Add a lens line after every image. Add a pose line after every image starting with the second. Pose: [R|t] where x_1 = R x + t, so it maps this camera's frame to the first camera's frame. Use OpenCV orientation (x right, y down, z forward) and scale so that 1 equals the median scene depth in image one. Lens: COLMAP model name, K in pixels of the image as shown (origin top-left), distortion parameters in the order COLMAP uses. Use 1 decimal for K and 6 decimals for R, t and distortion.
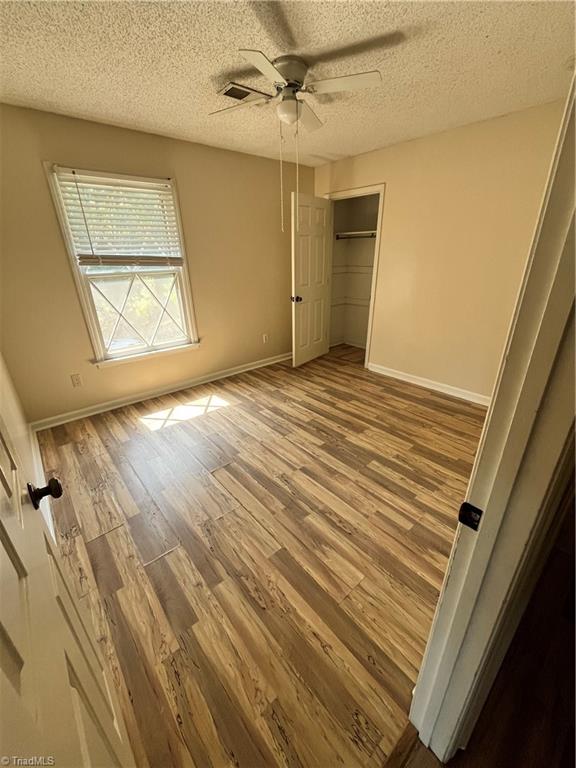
lens RADIAL K [[312.1, 0, 289.7], [0, 312.1, 382.0], [0, 0, 1]] dist [-0.002074, -0.000330]
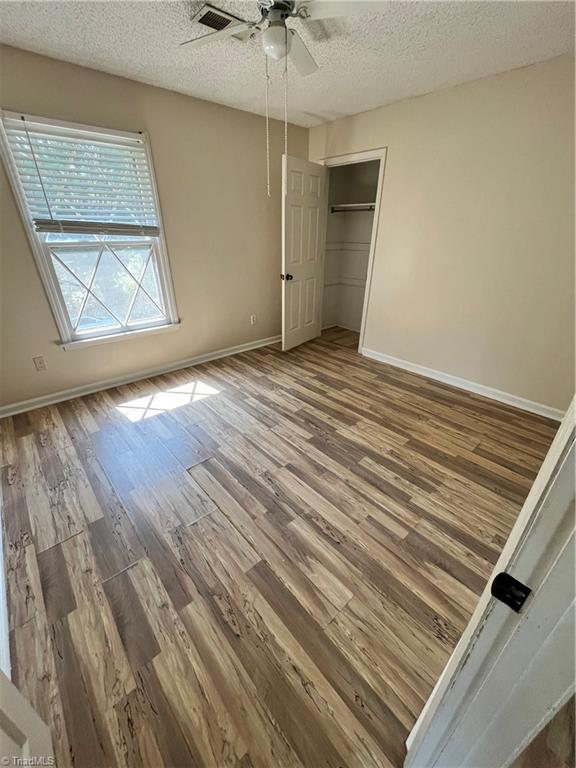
lens RADIAL K [[312.1, 0, 289.7], [0, 312.1, 382.0], [0, 0, 1]] dist [-0.002074, -0.000330]
pose [[0.999609, 0.012682, 0.024925, 0.020882], [-0.014173, 0.998062, 0.060592, -0.023386], [-0.024108, -0.060921, 0.997851, 0.112777]]
